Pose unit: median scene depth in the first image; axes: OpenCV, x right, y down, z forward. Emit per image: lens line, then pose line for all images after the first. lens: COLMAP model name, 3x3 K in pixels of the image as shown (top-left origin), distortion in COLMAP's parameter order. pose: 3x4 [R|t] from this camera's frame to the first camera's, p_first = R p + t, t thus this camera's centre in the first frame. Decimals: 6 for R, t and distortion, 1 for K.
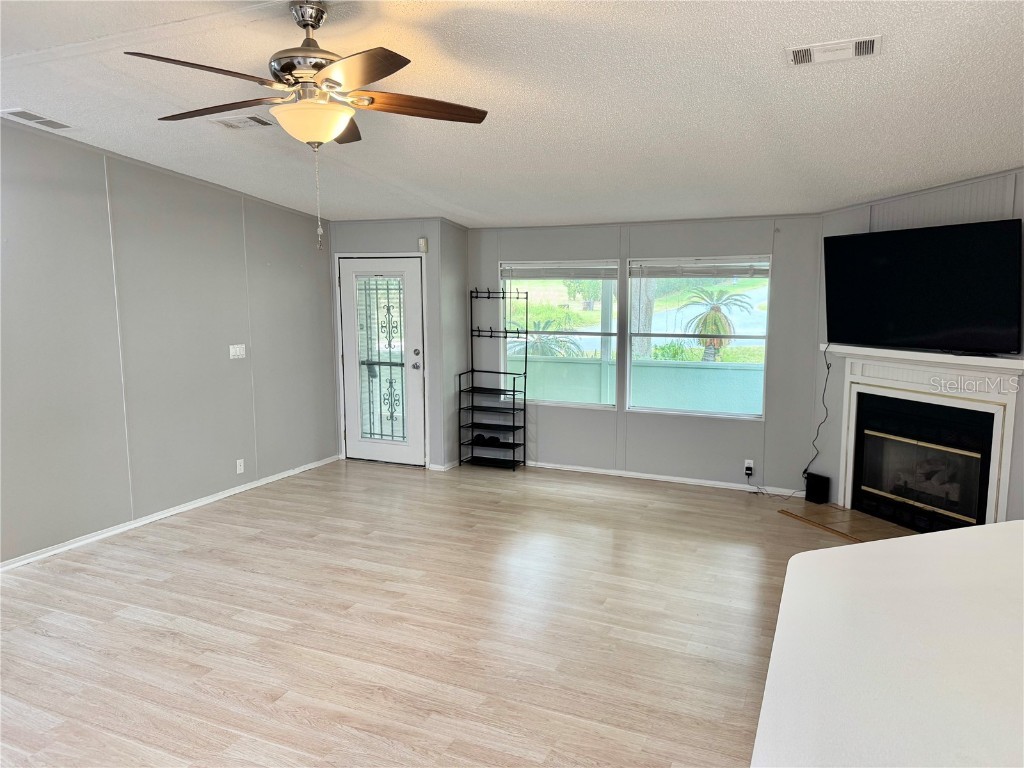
lens RADIAL K [[720.6, 0, 512.7], [0, 720.6, 381.3], [0, 0, 1]] dist [0.086296, -0.111836]
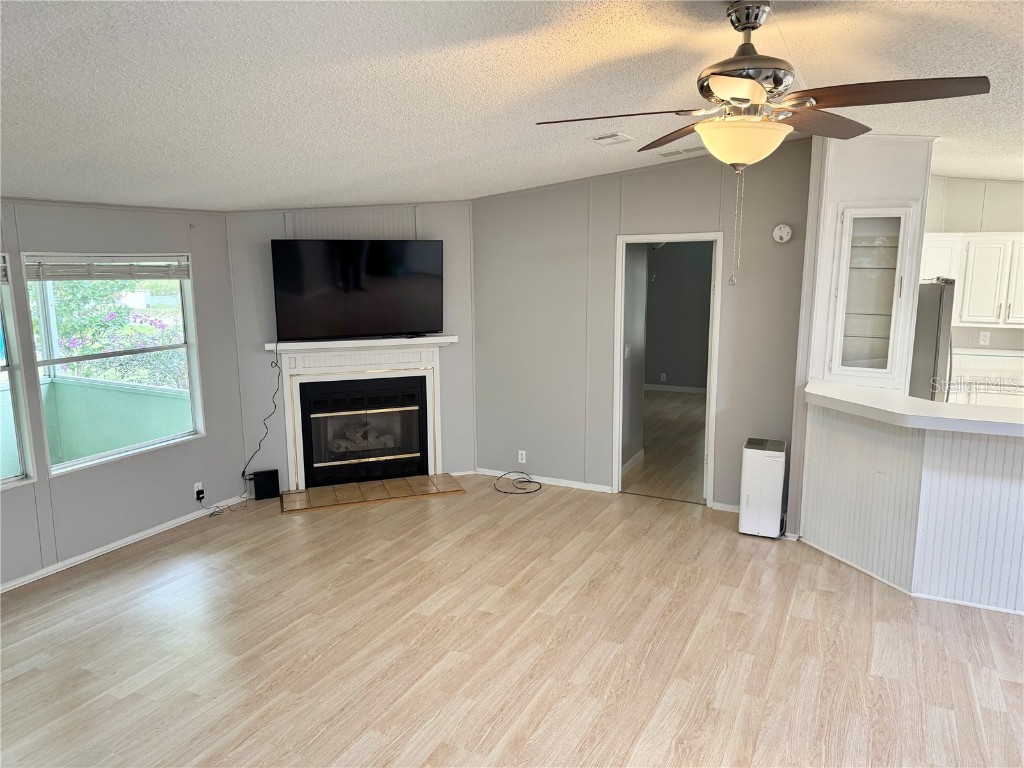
lens RADIAL K [[720.6, 0, 507.8], [0, 720.6, 381.0], [0, 0, 1]] dist [0.086296, -0.111836]
pose [[0.035373, -0.165719, 0.985538, -0.580855], [0.126832, 0.978926, 0.160055, -0.121071], [-0.991293, 0.119336, 0.055646, 0.617881]]
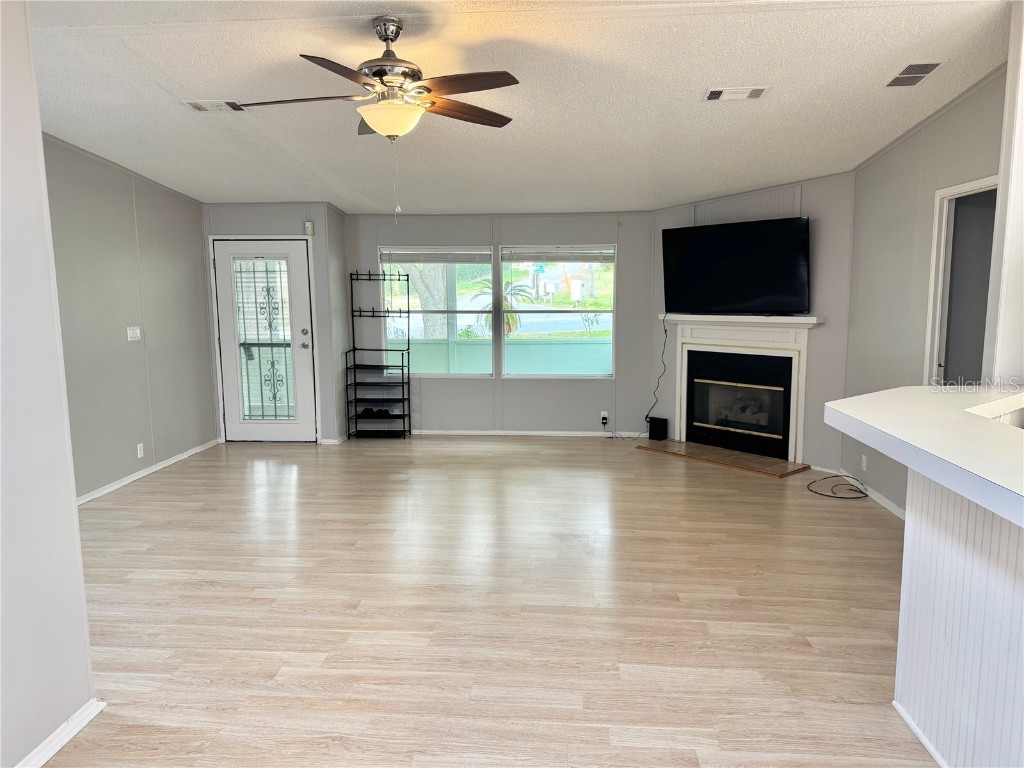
lens RADIAL K [[720.6, 0, 510.6], [0, 720.6, 384.5], [0, 0, 1]] dist [0.086296, -0.111836]
pose [[0.941515, -0.050670, 0.333140, -0.250553], [0.047195, 0.998714, 0.018522, 0.036011], [-0.333650, -0.001717, 0.942695, -0.103455]]
